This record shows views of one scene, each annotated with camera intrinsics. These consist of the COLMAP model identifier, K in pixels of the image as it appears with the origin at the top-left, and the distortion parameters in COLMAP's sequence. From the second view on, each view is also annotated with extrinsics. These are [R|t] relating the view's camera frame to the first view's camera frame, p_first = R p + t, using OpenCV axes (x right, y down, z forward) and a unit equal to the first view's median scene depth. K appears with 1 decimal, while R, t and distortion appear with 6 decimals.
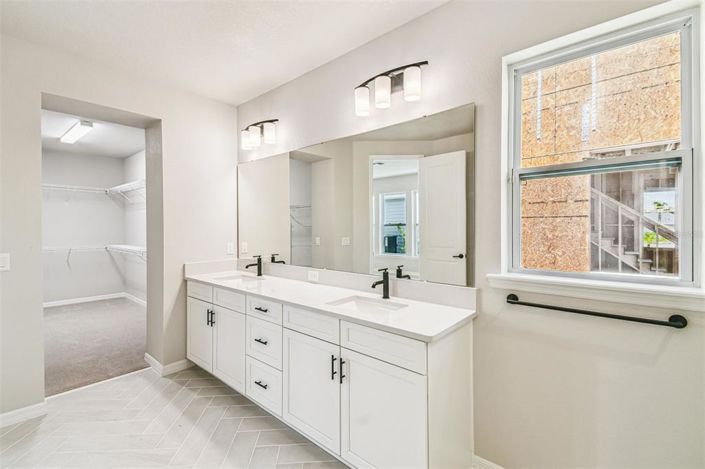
lens RADIAL K [[319.8, 0, 353.1], [0, 319.8, 229.5], [0, 0, 1]] dist [0.024895, -0.000388]
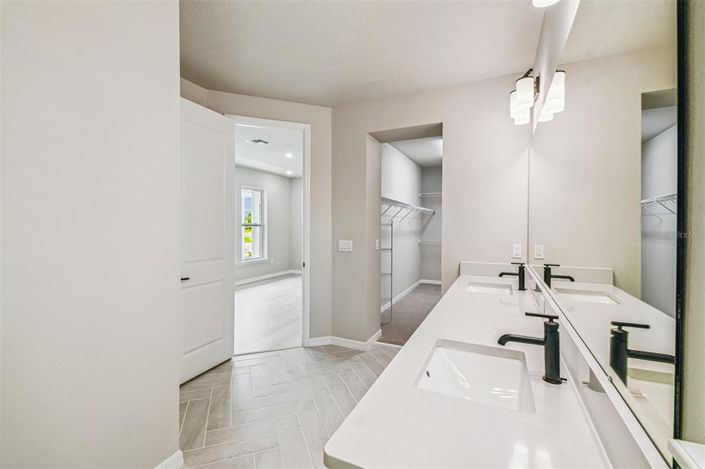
lens RADIAL K [[319.8, 0, 353.1], [0, 319.8, 229.5], [0, 0, 1]] dist [0.024895, -0.000388]
pose [[0.267953, 0.014450, -0.963324, 0.310536], [-0.007990, 0.999886, 0.012776, -0.003334], [0.963399, 0.004273, 0.268038, 0.399365]]
